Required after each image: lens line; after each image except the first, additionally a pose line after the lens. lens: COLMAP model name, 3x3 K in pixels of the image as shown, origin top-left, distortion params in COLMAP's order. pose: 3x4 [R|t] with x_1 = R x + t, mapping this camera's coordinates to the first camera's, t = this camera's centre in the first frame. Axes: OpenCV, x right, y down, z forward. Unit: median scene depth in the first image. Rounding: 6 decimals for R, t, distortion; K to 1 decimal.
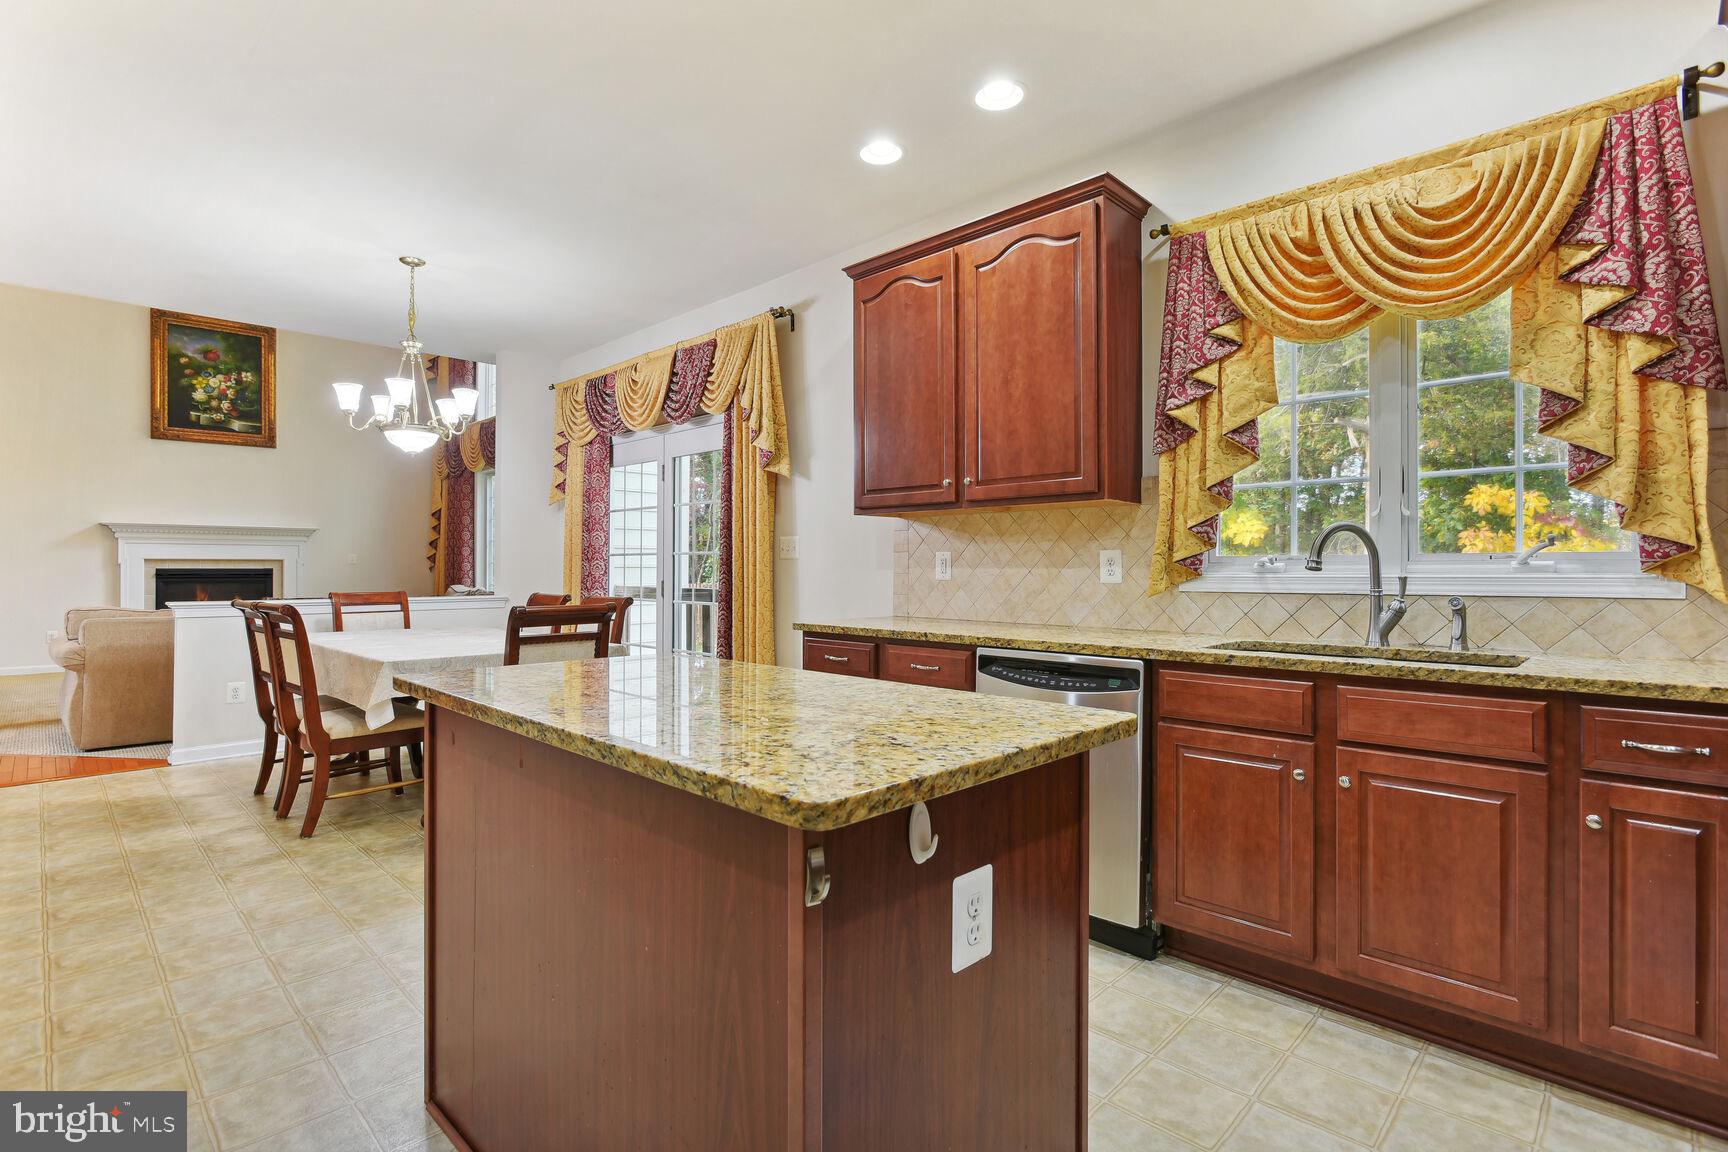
lens RADIAL K [[810.5, 0, 859.4], [0, 810.5, 559.8], [0, 0, 1]] dist [-0.002600, -0.000475]
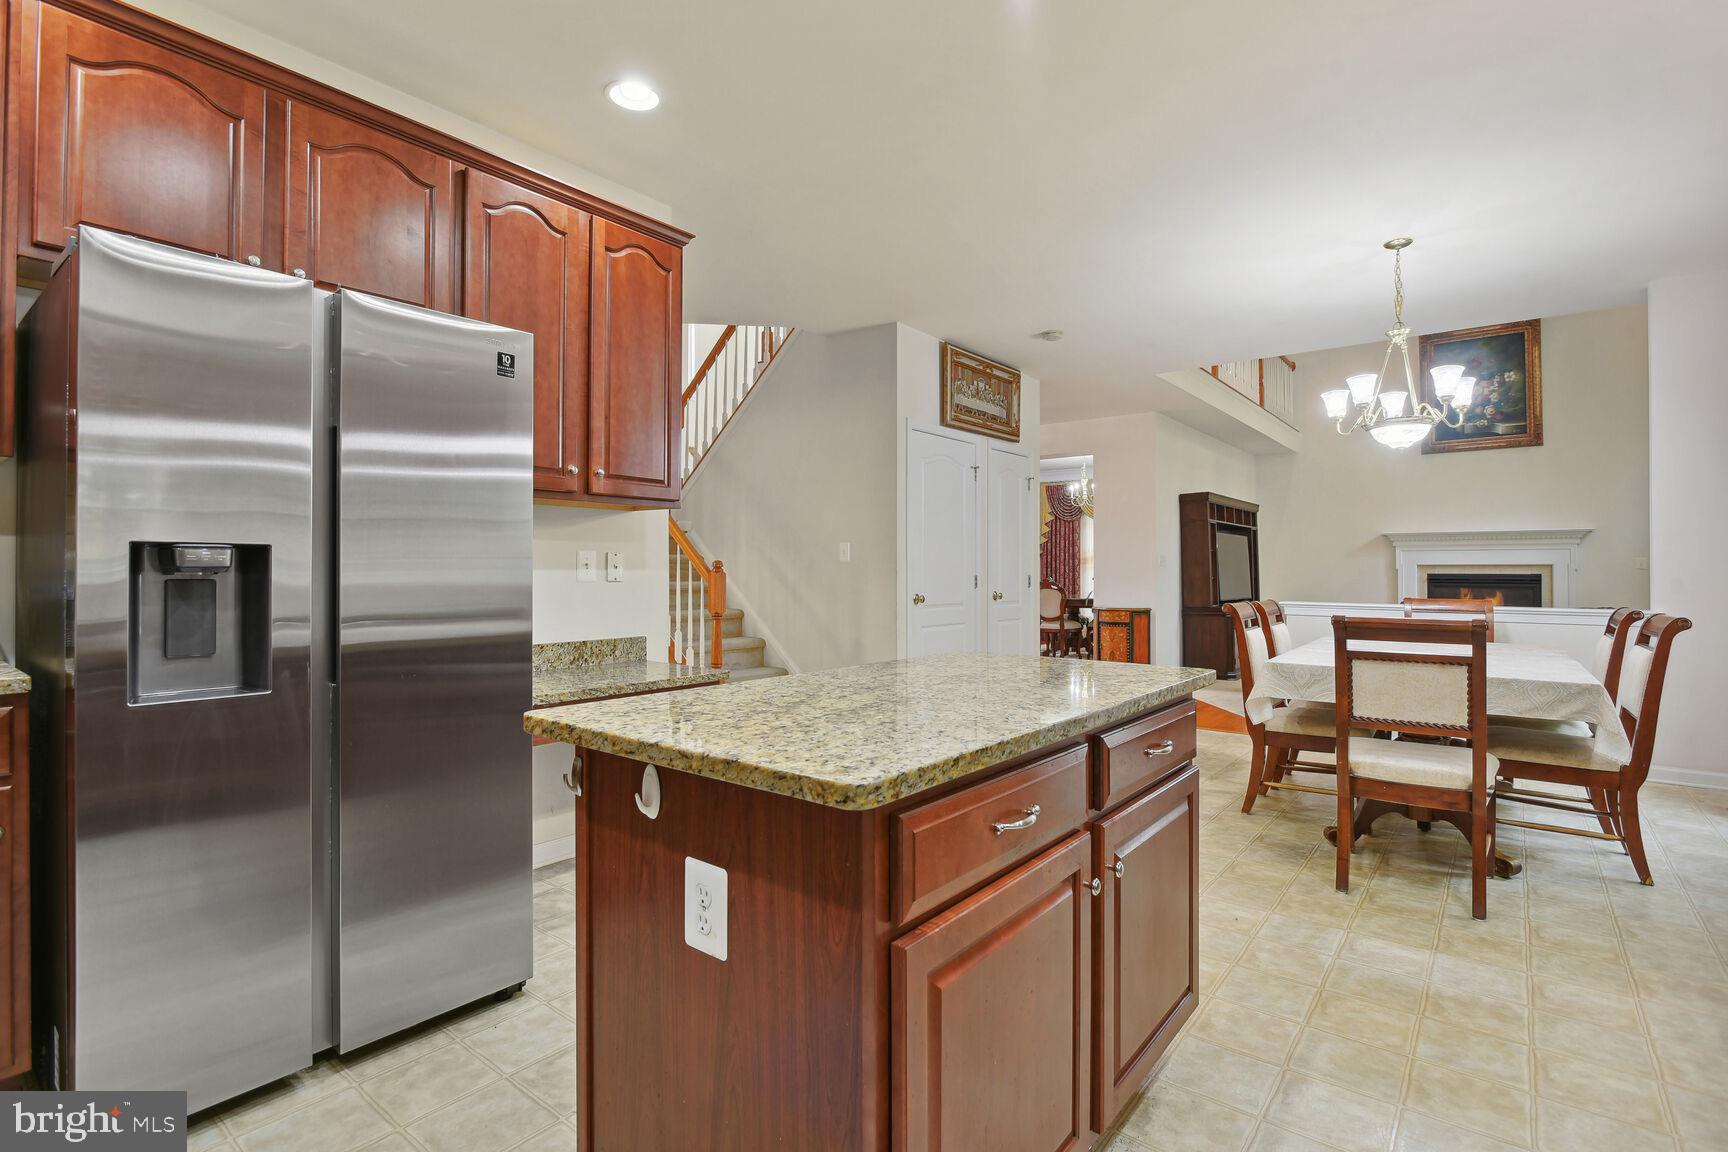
lens RADIAL K [[823.2, 0, 865.9], [0, 823.2, 563.8], [0, 0, 1]] dist [-0.002936, -0.000422]
pose [[0.119318, -0.006289, -0.992836, 0.387531], [0.003662, 0.999976, -0.005894, 0.003937], [0.992849, -0.002932, 0.119338, 0.347776]]
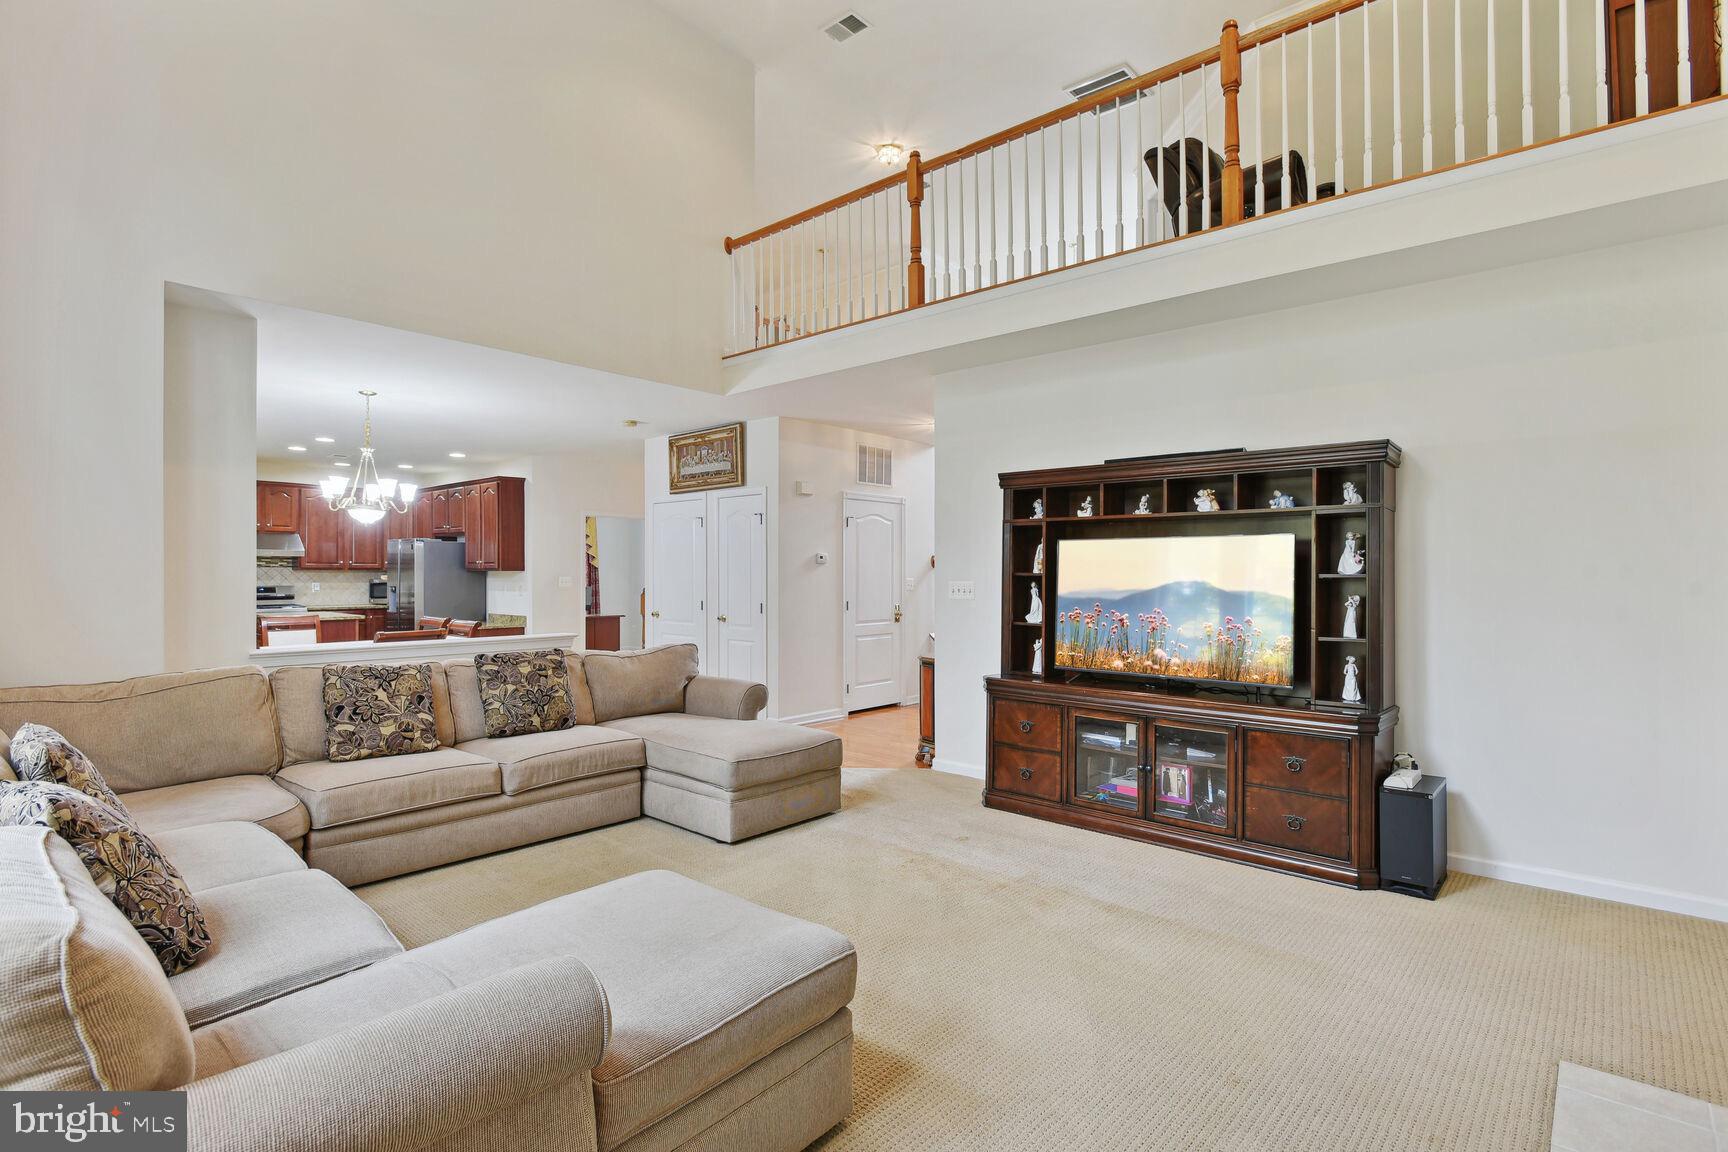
lens RADIAL K [[840.4, 0, 864.0], [0, 840.4, 576.0], [0, 0, 1]] dist [0.002445, 0.000044]
pose [[-0.998352, -0.003295, -0.057297, -1.679456], [-0.003017, 0.999983, -0.004947, -0.038955], [0.057312, -0.004766, -0.998345, 3.189453]]
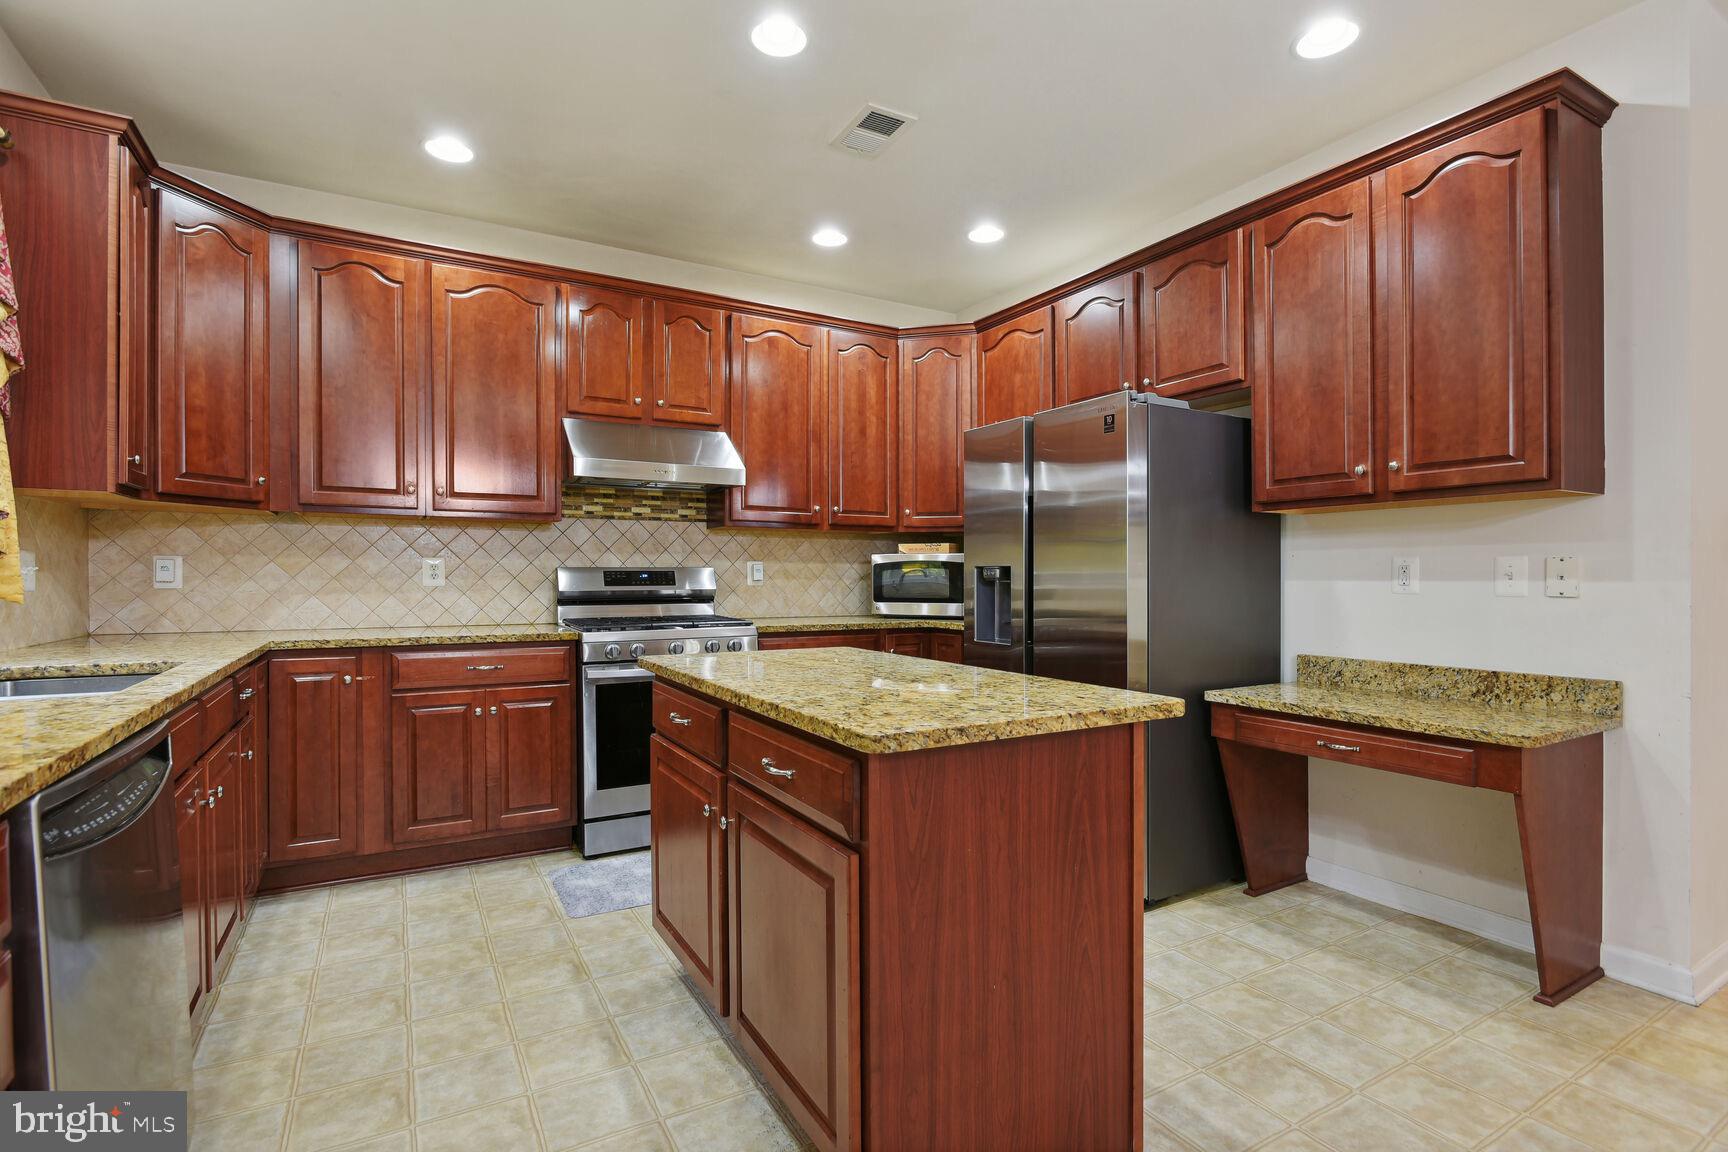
lens RADIAL K [[826.3, 0, 865.6], [0, 826.3, 580.8], [0, 0, 1]] dist [-0.015981, -0.000508]
pose [[-0.964793, -0.004202, 0.262975, -0.254474], [-0.005556, 0.999975, -0.004405, 0.010820], [-0.262950, -0.005711, -0.964792, 1.015057]]
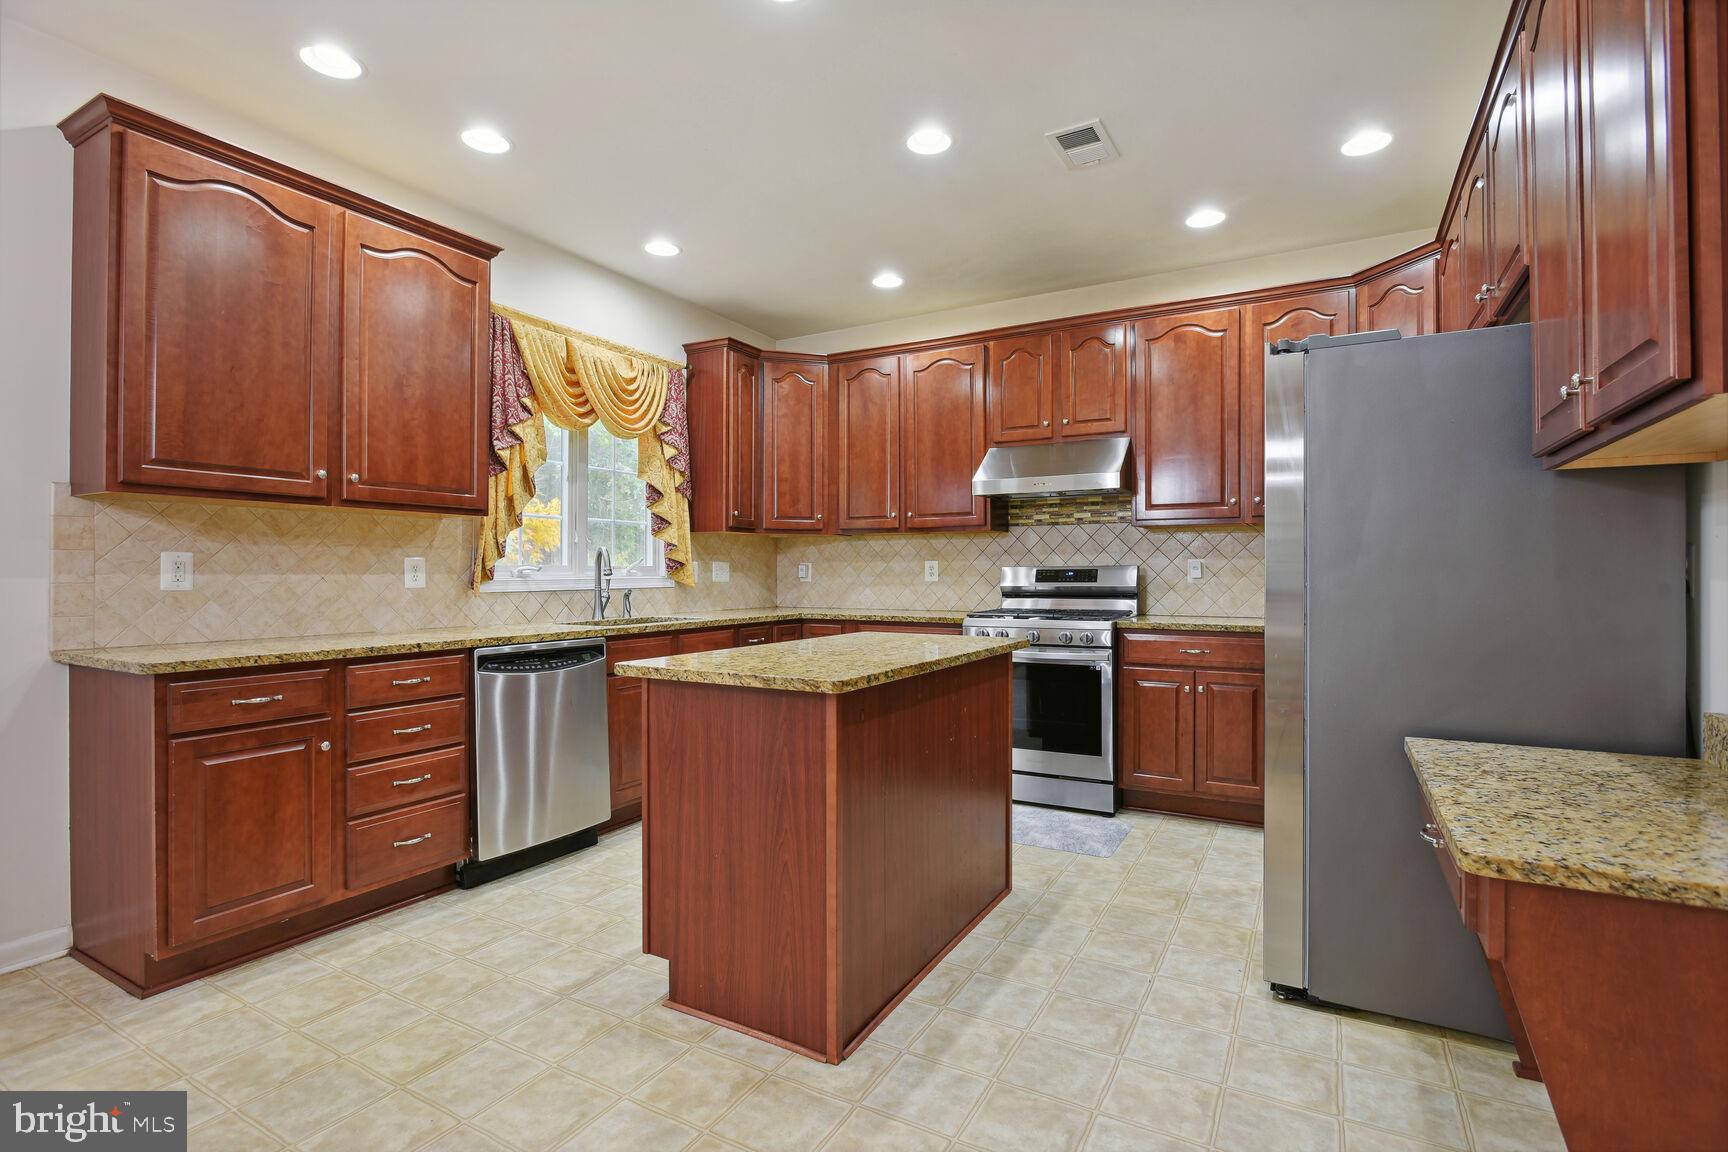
lens RADIAL K [[831.1, 0, 865.6], [0, 831.1, 571.9], [0, 0, 1]] dist [-0.001617, -0.000115]
pose [[-0.261875, 0.001253, 0.965101, -0.842619], [-0.008743, 0.999955, -0.003671, 0.005407], [-0.965062, -0.009400, -0.261853, 0.643725]]
